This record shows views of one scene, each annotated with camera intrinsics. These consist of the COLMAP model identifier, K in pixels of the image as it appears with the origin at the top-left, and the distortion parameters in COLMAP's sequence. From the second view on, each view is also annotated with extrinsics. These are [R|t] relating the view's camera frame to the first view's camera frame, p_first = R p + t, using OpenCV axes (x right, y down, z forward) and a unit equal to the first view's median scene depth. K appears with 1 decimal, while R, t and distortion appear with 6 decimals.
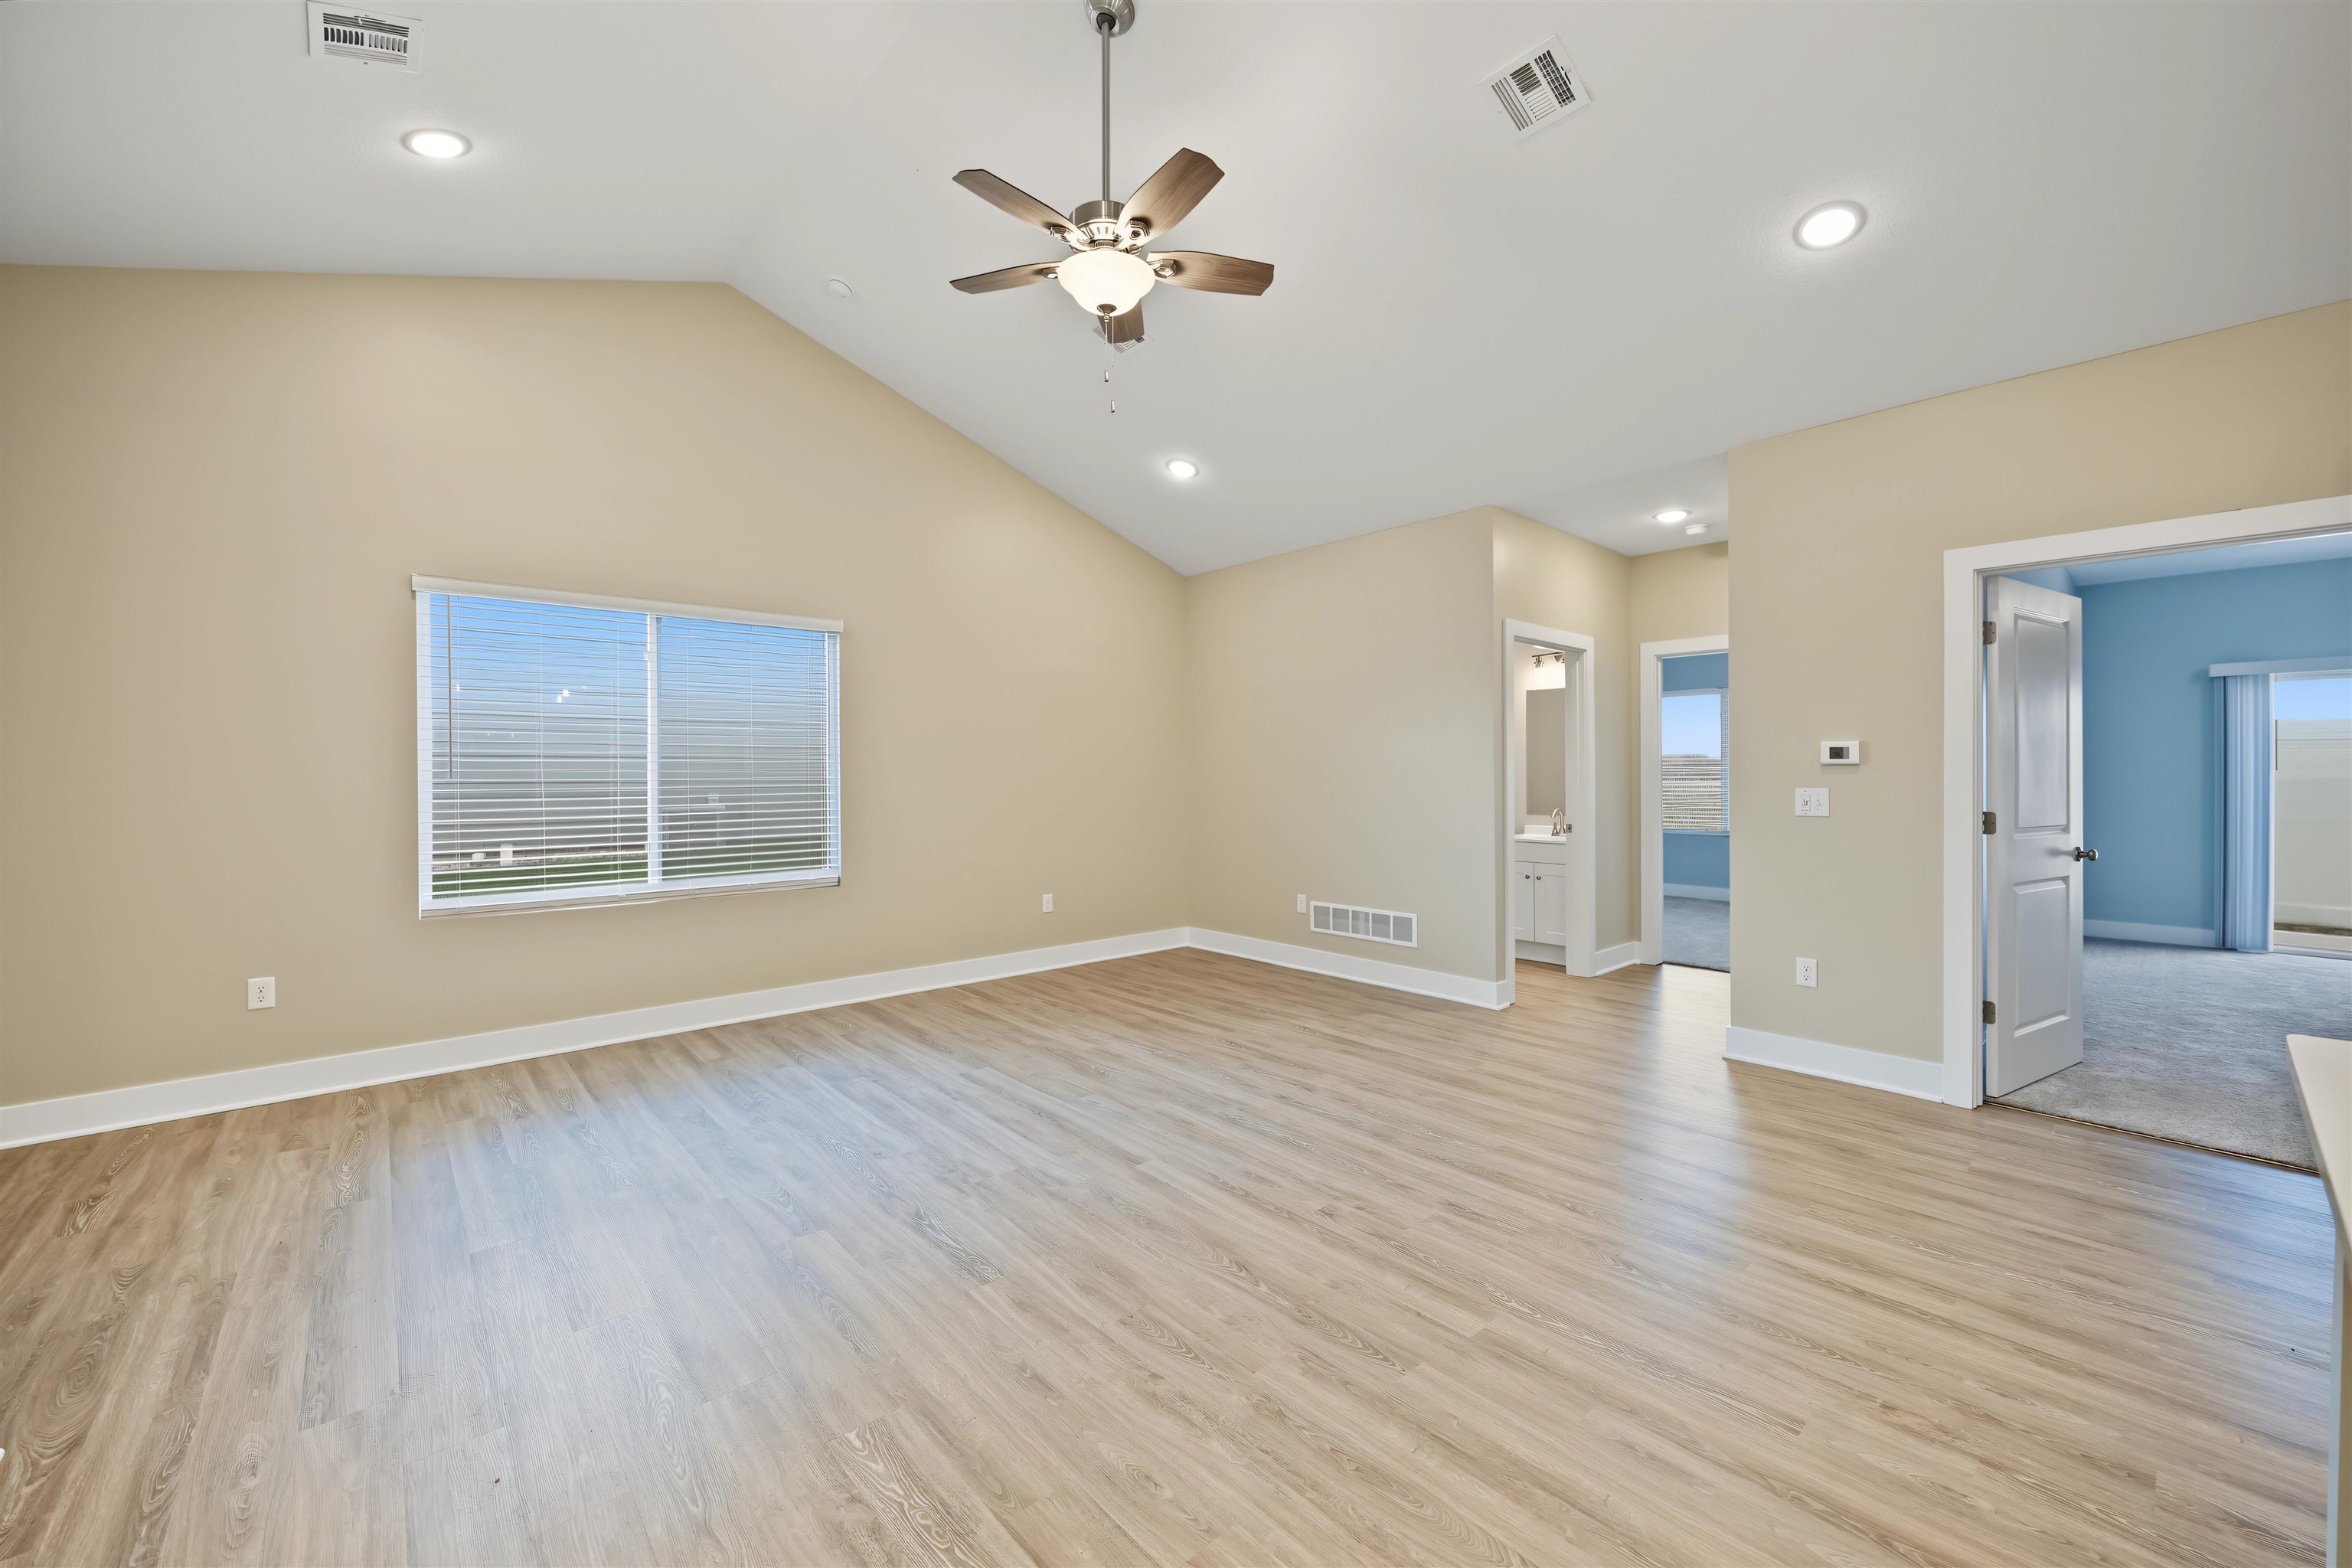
lens RADIAL K [[906.9, 0, 1174.3], [0, 906.9, 778.3], [0, 0, 1]] dist [-0.000653, -0.000346]
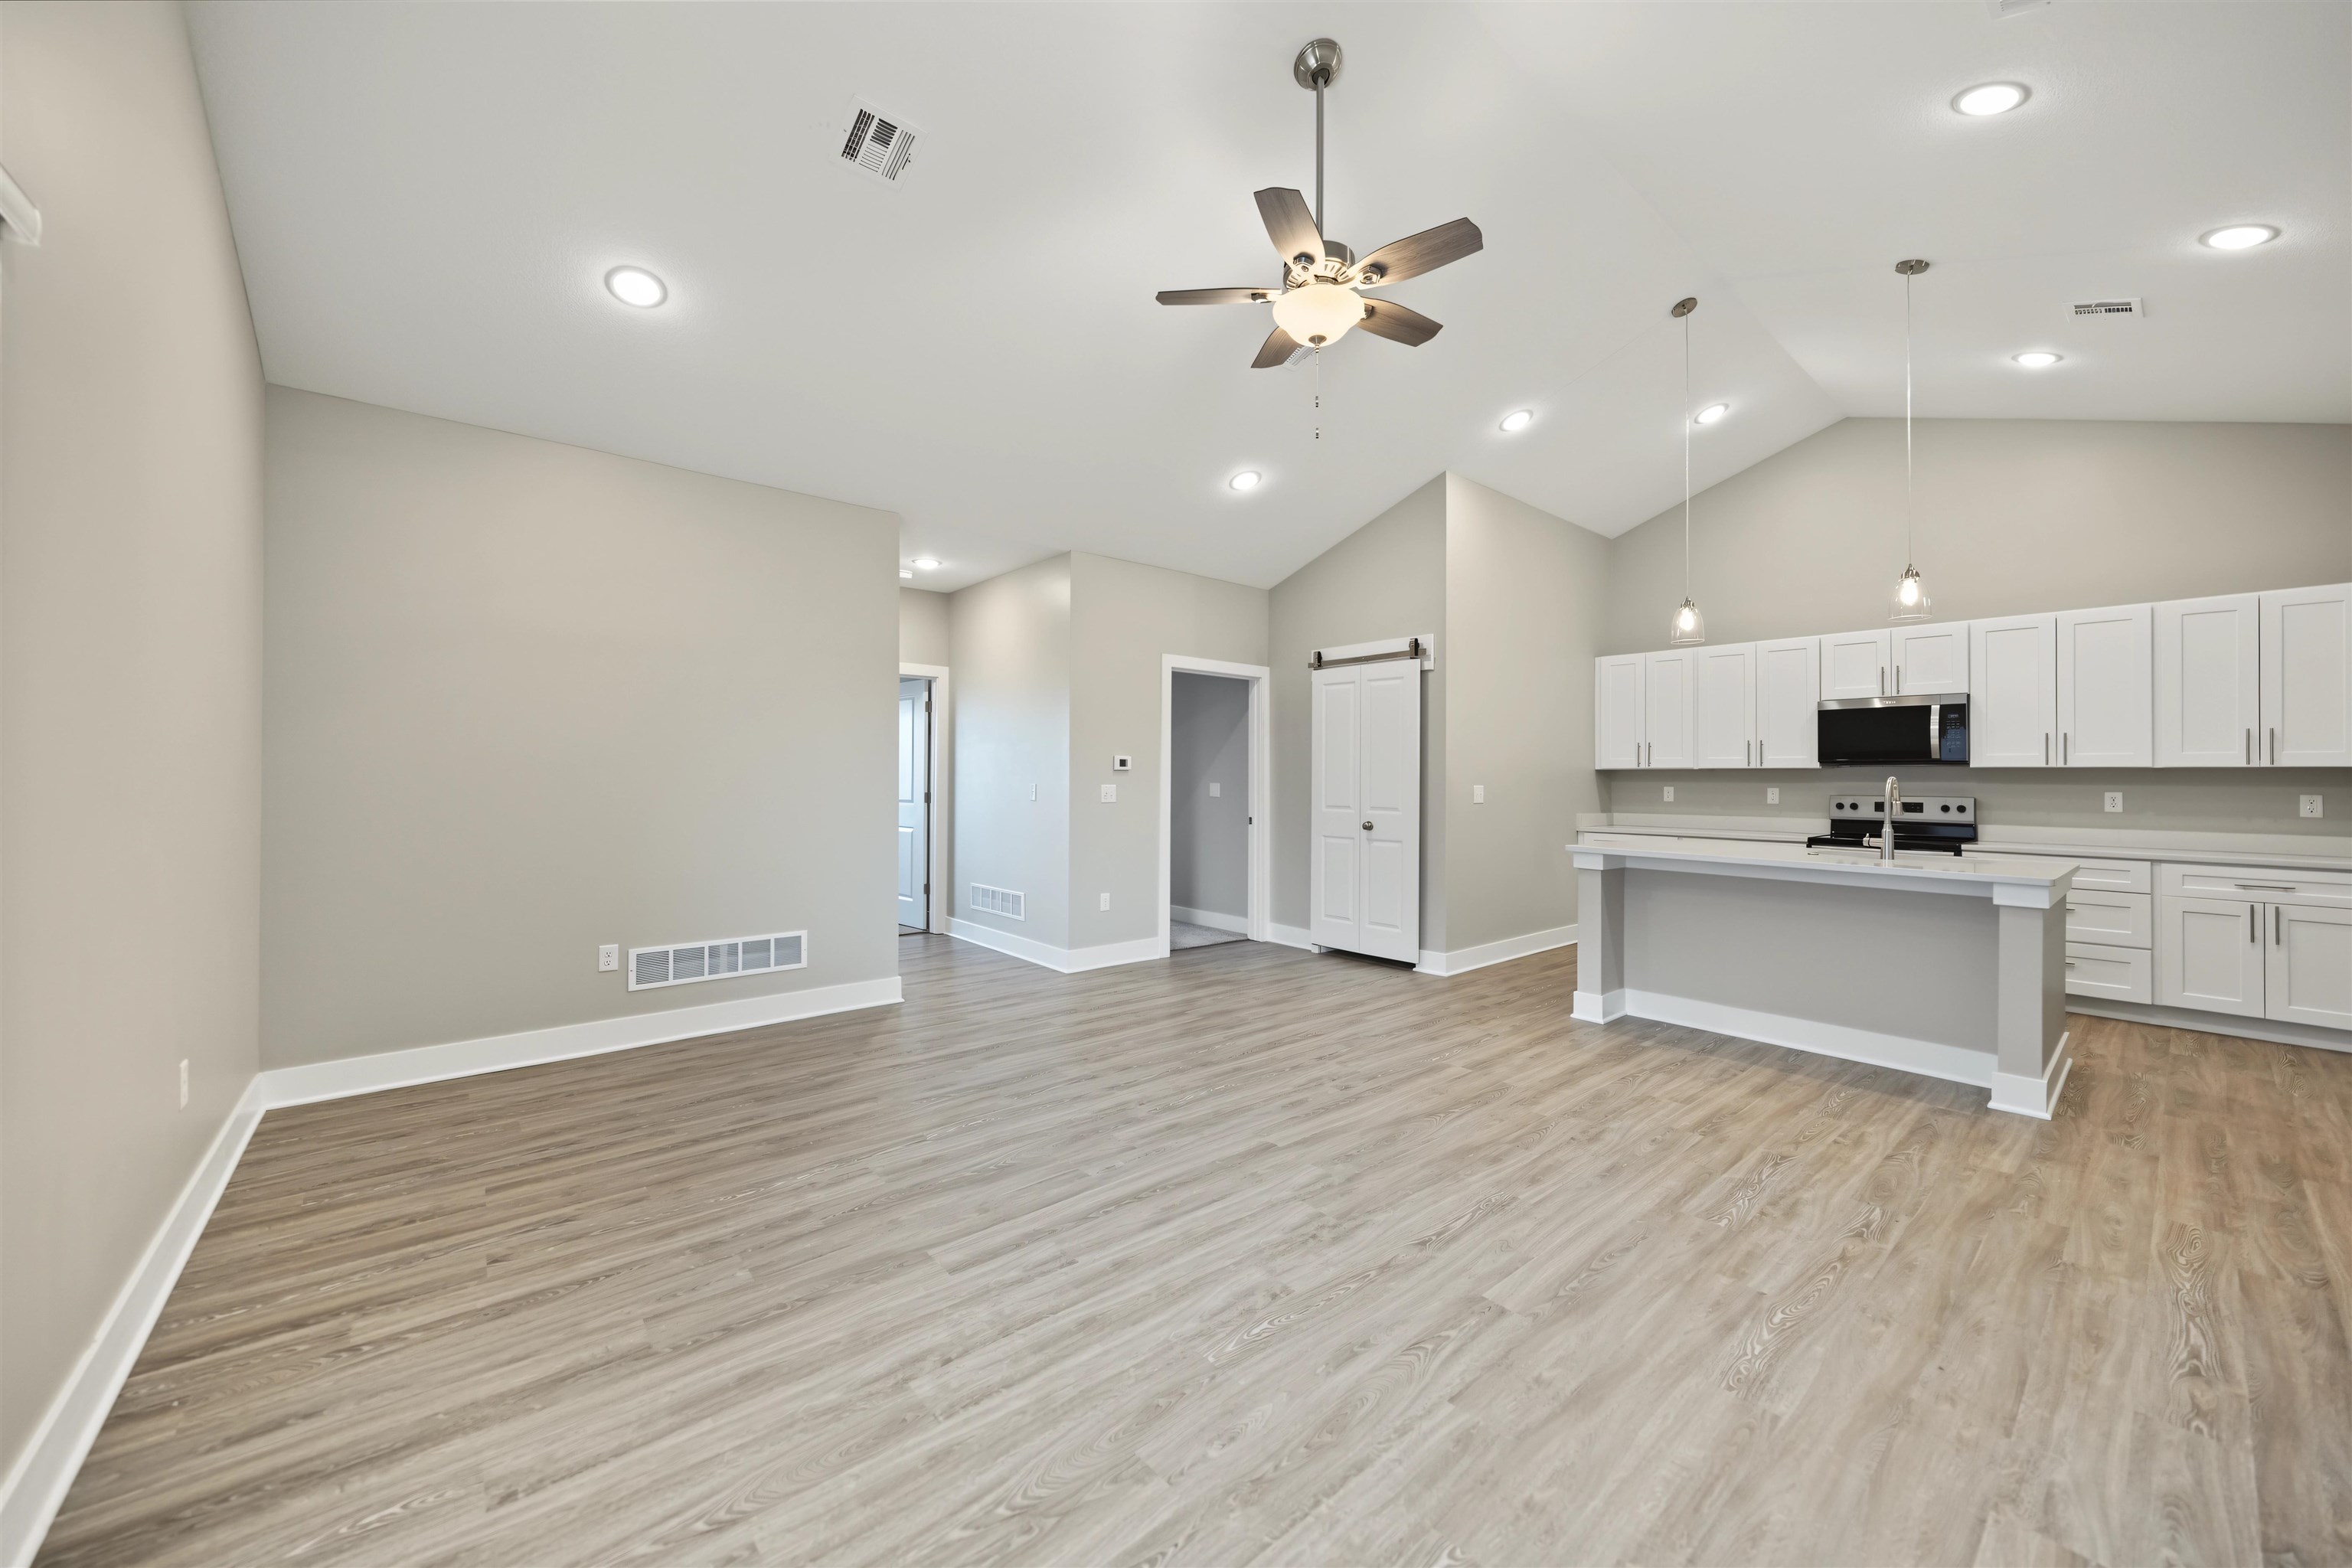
lens RADIAL K [[876.8, 0, 1179.7], [0, 876.8, 774.3], [0, 0, 1]] dist [-0.001520, 0.000060]
pose [[0.017021, 0.004674, 0.999844, -0.894368], [0.000404, 0.999989, -0.004682, 0.000008], [-0.999855, 0.000484, 0.017019, 0.923278]]
